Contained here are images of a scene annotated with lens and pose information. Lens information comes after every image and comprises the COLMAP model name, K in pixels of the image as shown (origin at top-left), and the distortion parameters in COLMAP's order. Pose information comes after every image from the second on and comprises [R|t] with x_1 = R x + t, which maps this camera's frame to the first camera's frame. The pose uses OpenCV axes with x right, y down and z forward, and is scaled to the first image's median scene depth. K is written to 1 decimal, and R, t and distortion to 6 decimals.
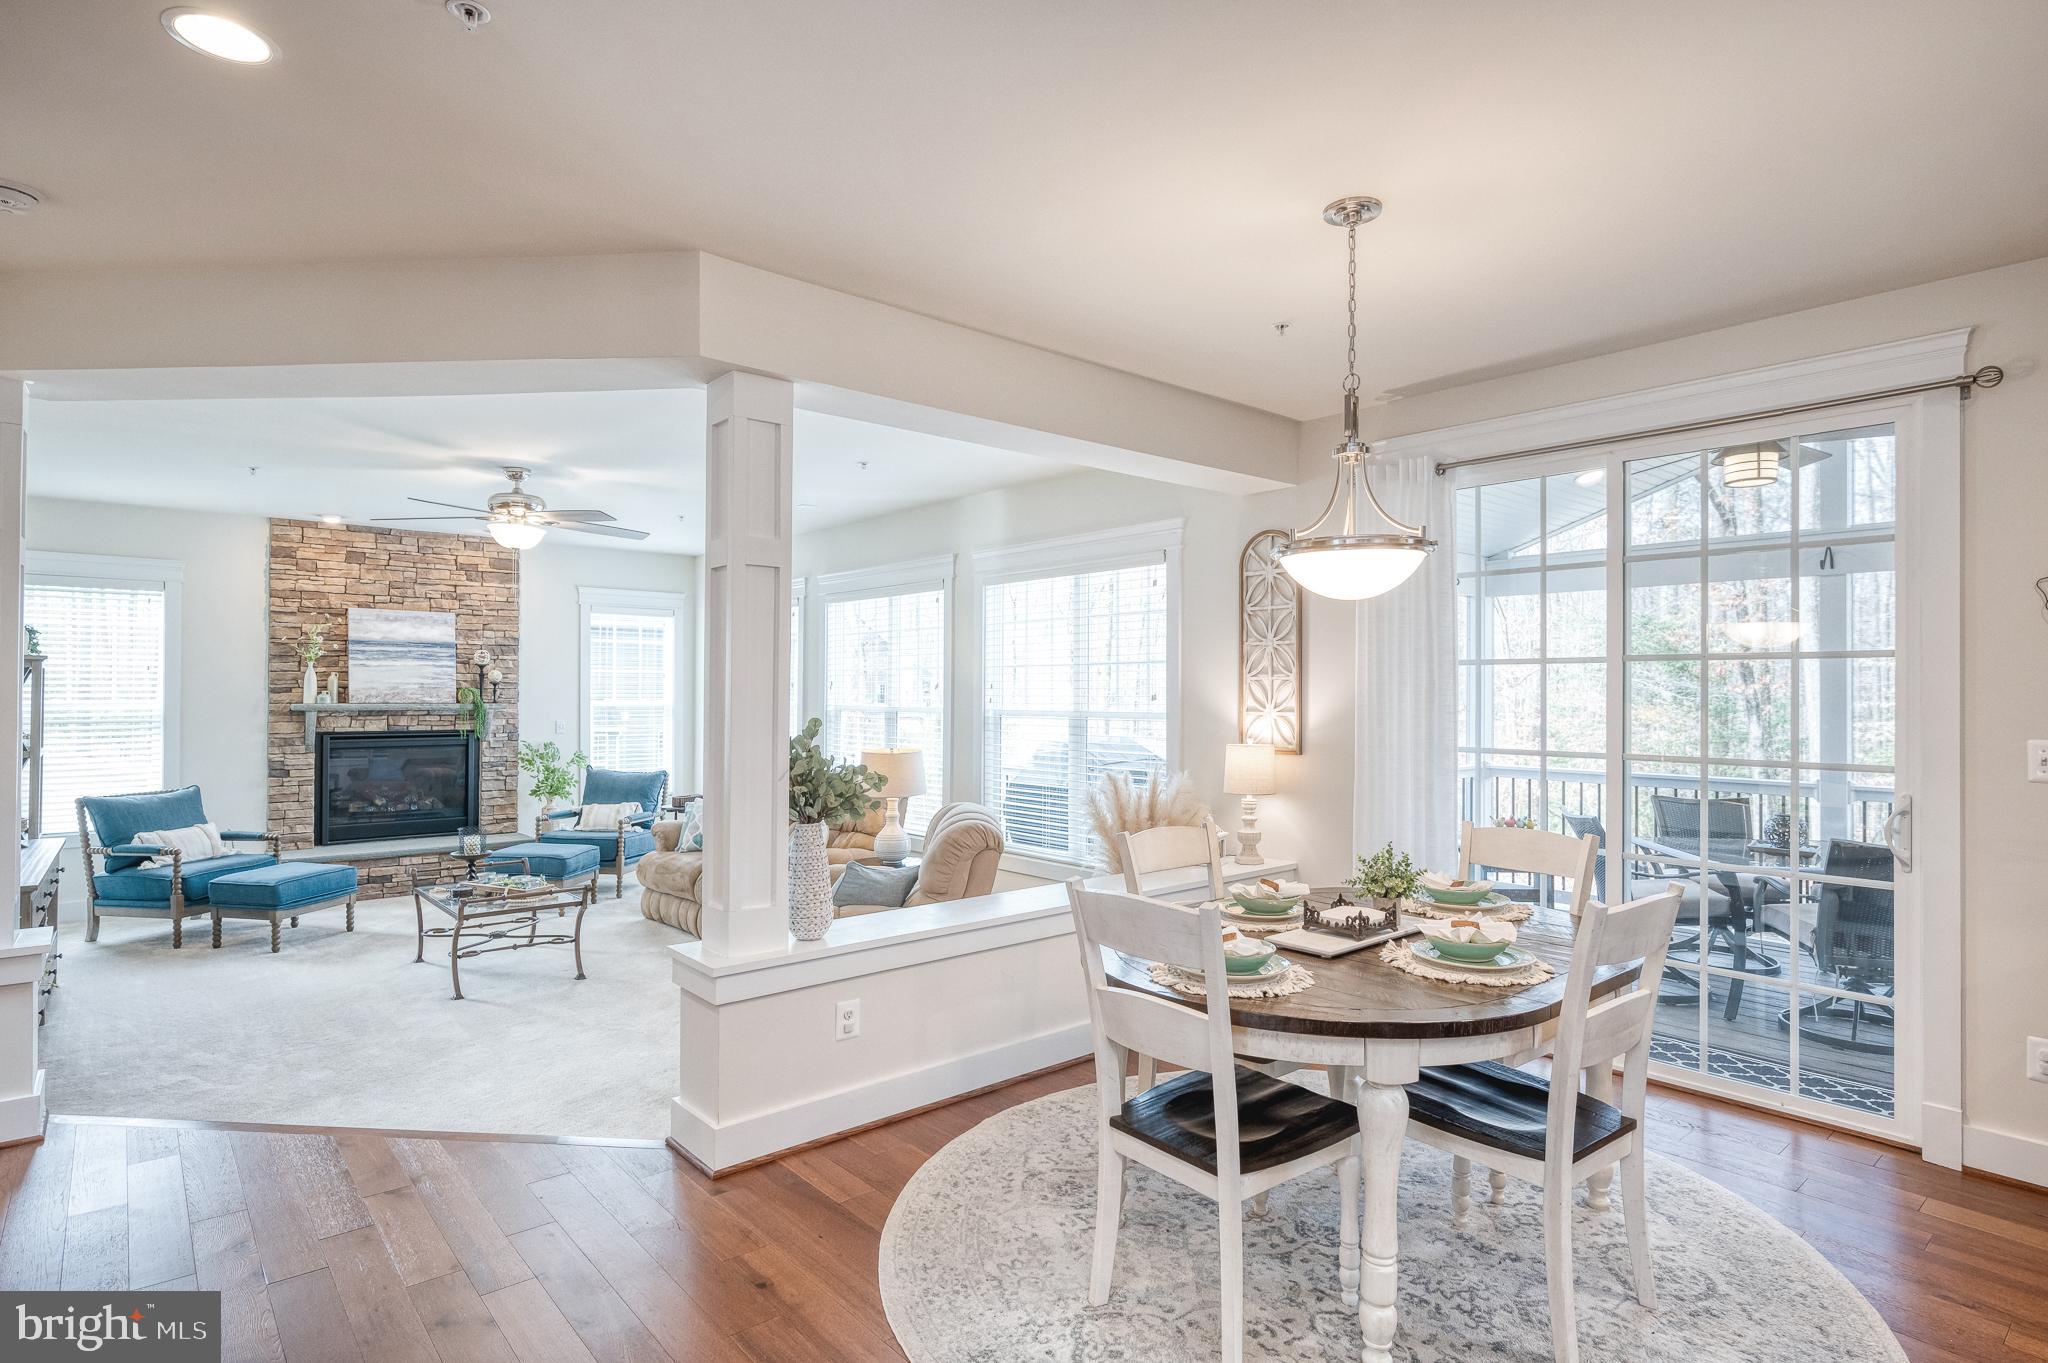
lens RADIAL K [[1071.4, 0, 1021.2], [0, 1071.4, 679.0], [0, 0, 1]] dist [-0.004490, -0.000136]
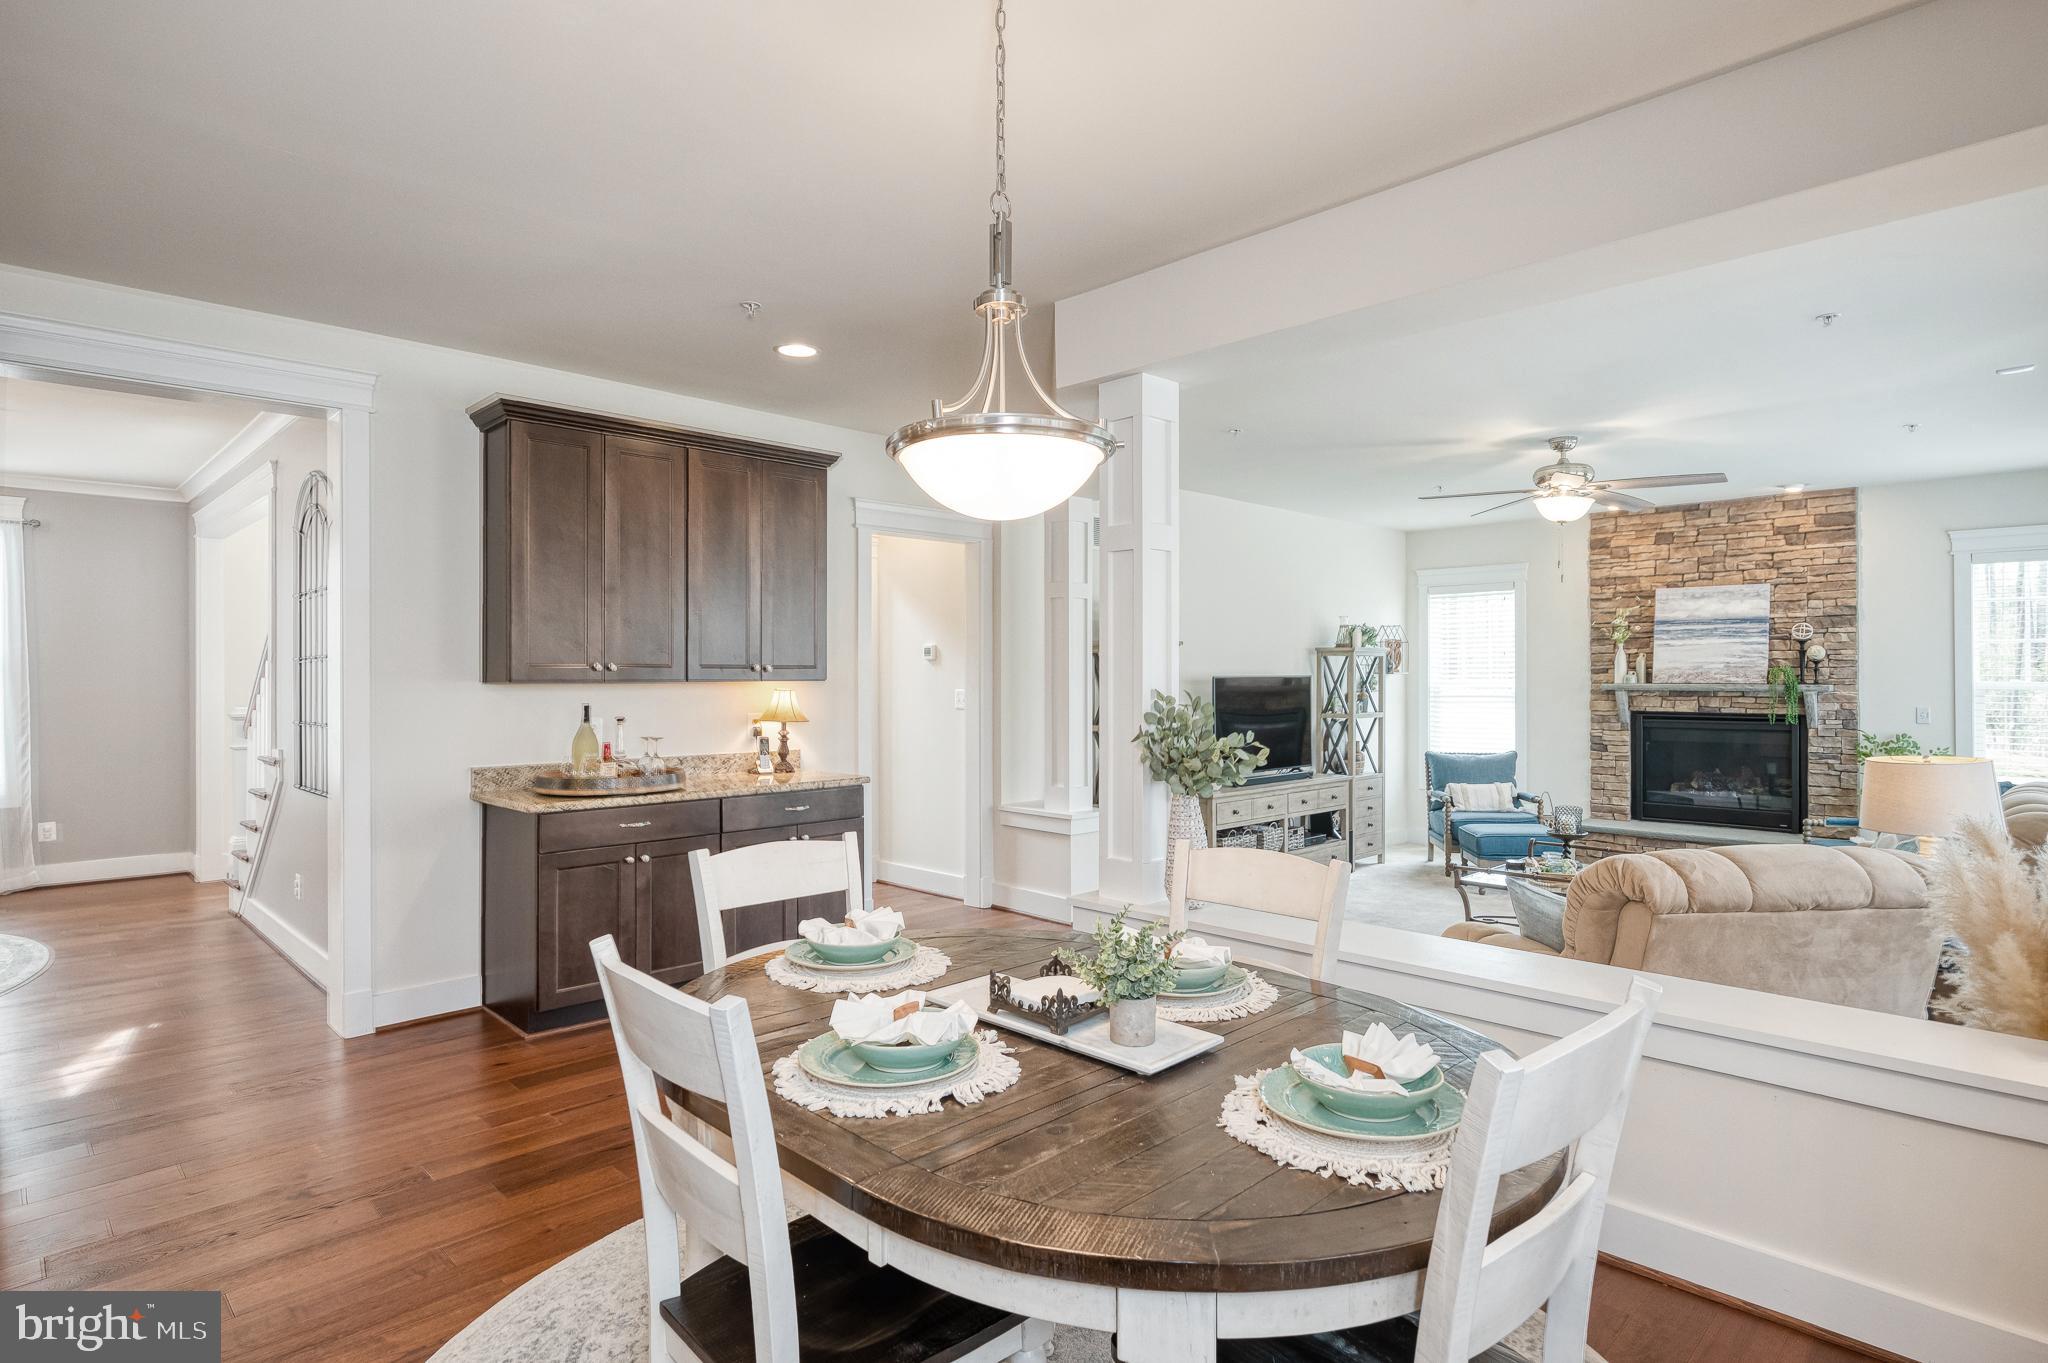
lens RADIAL K [[1071.4, 0, 1021.2], [0, 1071.4, 679.0], [0, 0, 1]] dist [-0.004490, -0.000136]
pose [[0.055748, -0.001672, -0.998443, 0.348871], [0.014460, 0.999895, -0.000868, 0.010652], [0.998340, -0.014389, 0.055766, 0.341793]]
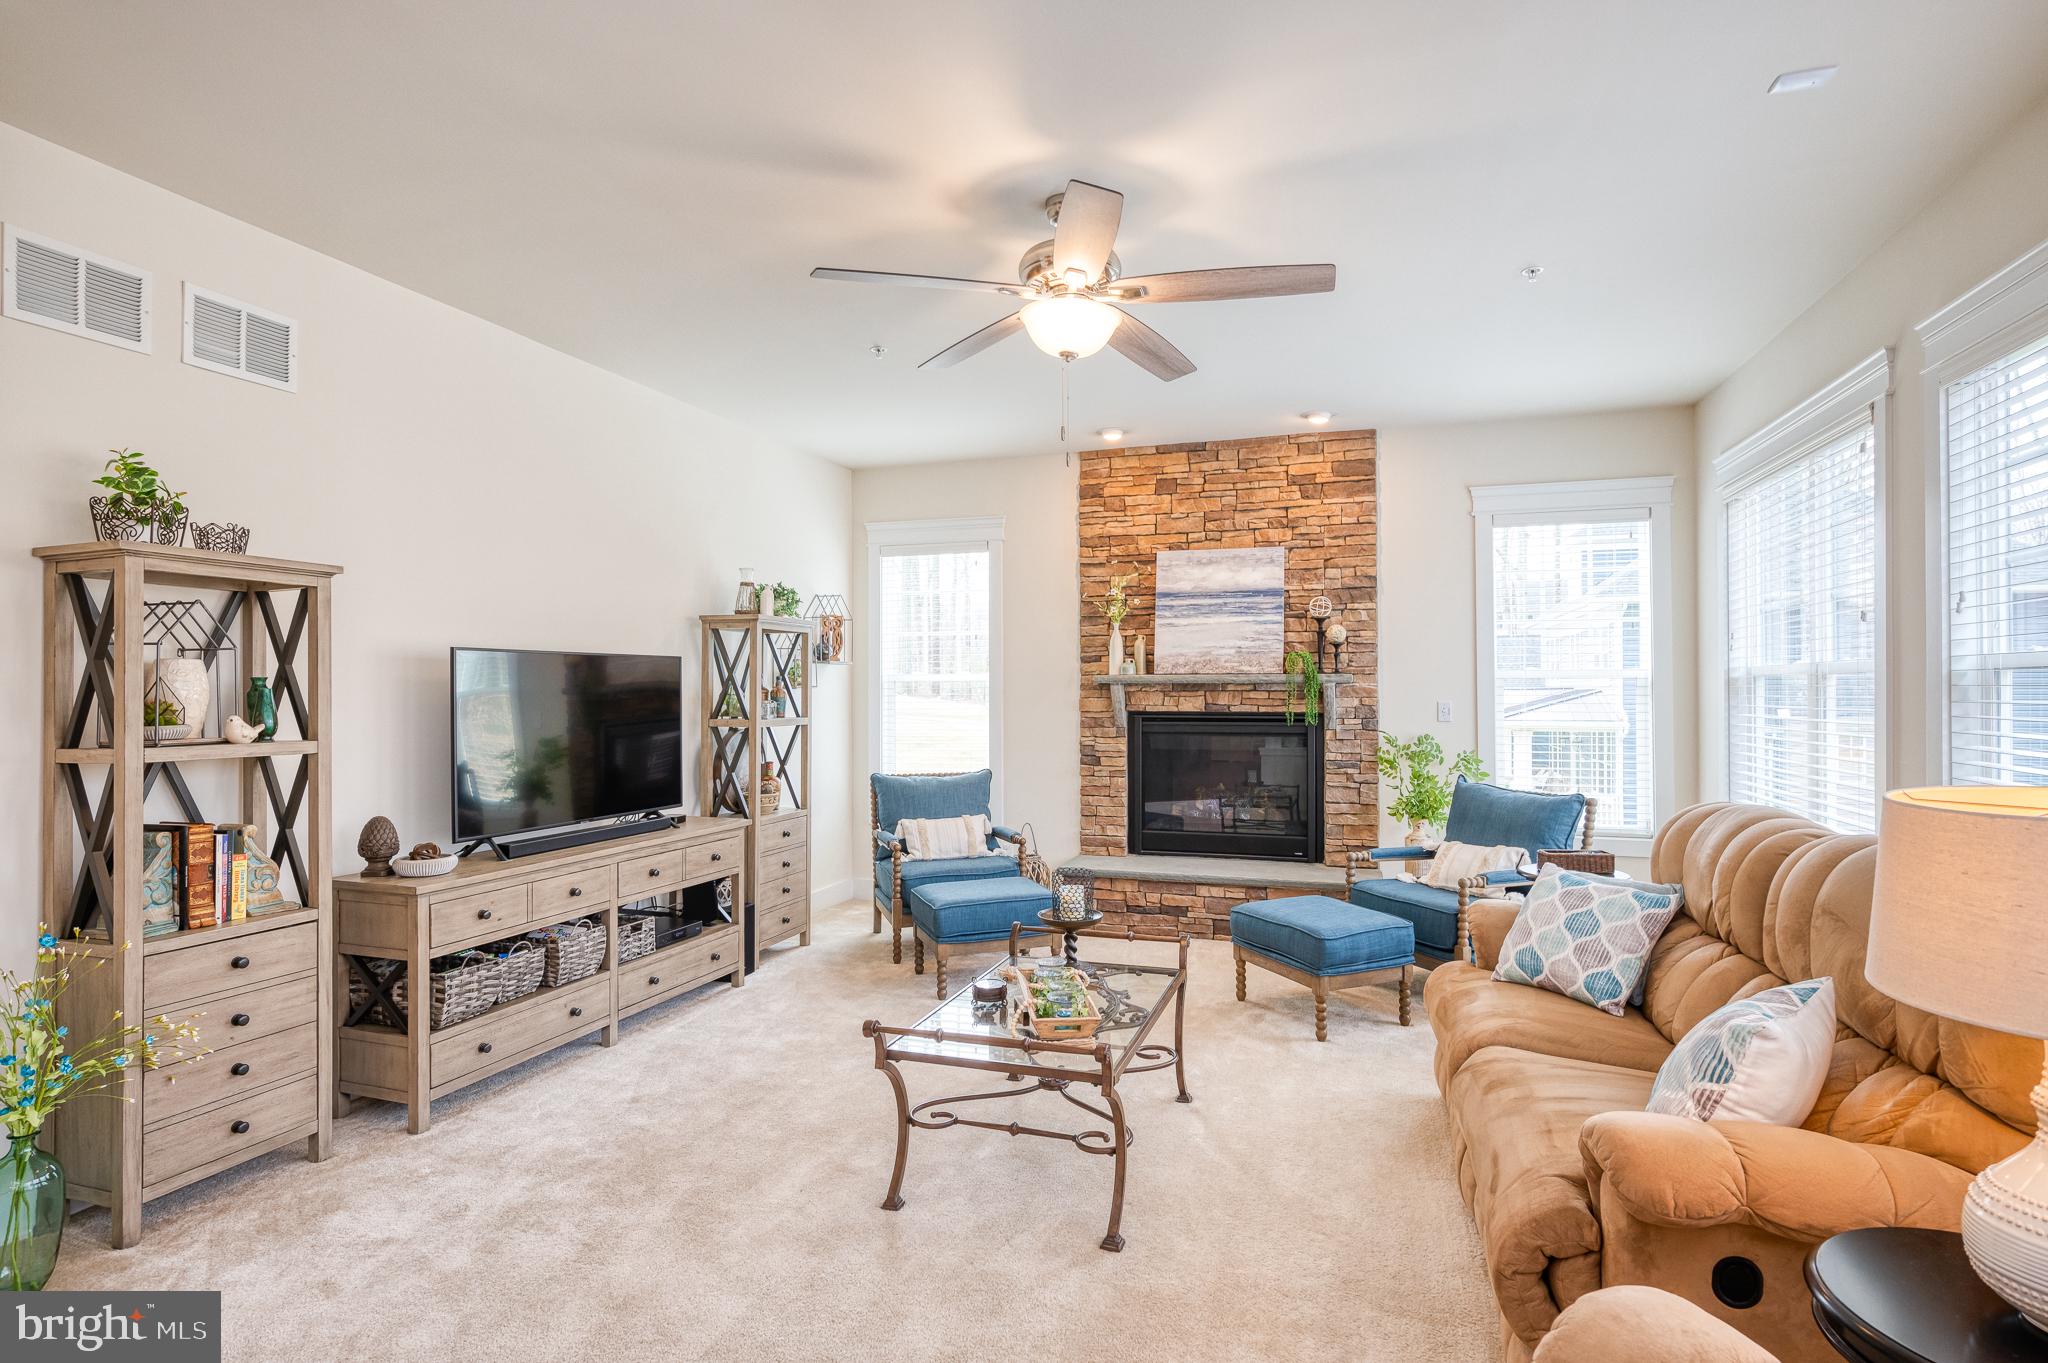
lens RADIAL K [[1016.2, 0, 1050.4], [0, 1016.2, 687.1], [0, 0, 1]] dist [-0.000278, 0.000103]
pose [[0.520012, -0.008704, -0.854115, -0.040515], [0.014157, 0.999899, -0.001570, 0.031618], [0.854042, -0.011276, 0.520083, 0.549250]]
